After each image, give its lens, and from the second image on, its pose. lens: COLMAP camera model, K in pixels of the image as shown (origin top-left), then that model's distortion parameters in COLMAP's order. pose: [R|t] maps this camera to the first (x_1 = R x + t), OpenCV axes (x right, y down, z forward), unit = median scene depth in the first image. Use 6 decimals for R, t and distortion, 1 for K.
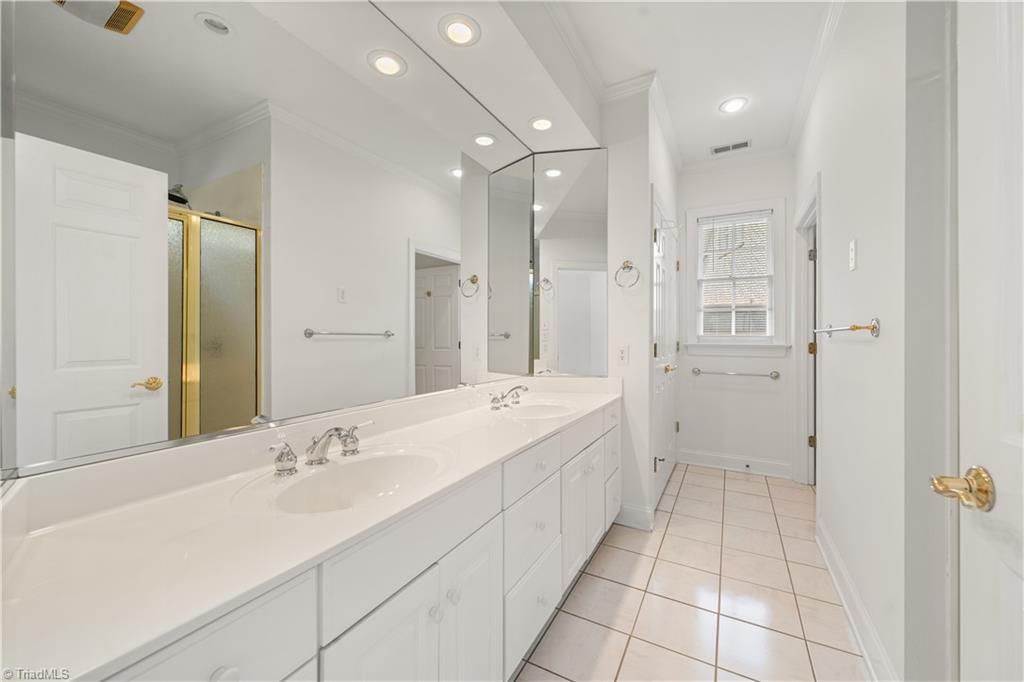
lens RADIAL K [[394.0, 0, 512.7], [0, 394.0, 337.0], [0, 0, 1]] dist [0.010703, -0.000063]
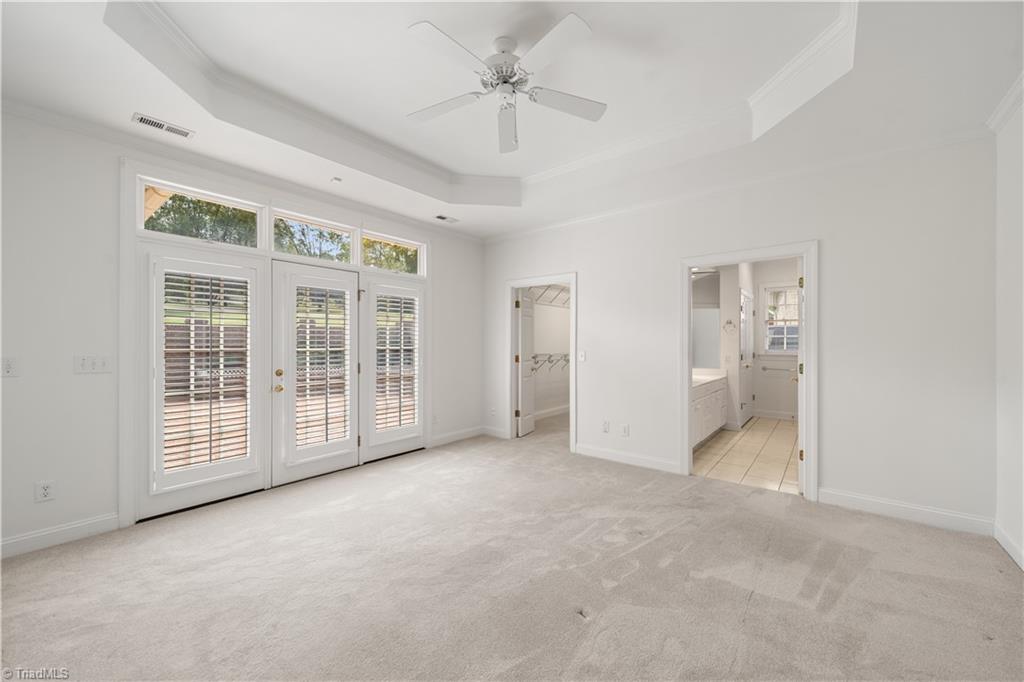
lens RADIAL K [[394.0, 0, 511.2], [0, 394.0, 344.9], [0, 0, 1]] dist [0.010703, -0.000063]
pose [[0.985215, -0.000096, -0.171323, -0.441597], [0.001417, 0.999970, 0.007590, -0.045388], [0.171317, -0.007720, 0.985186, -1.168217]]
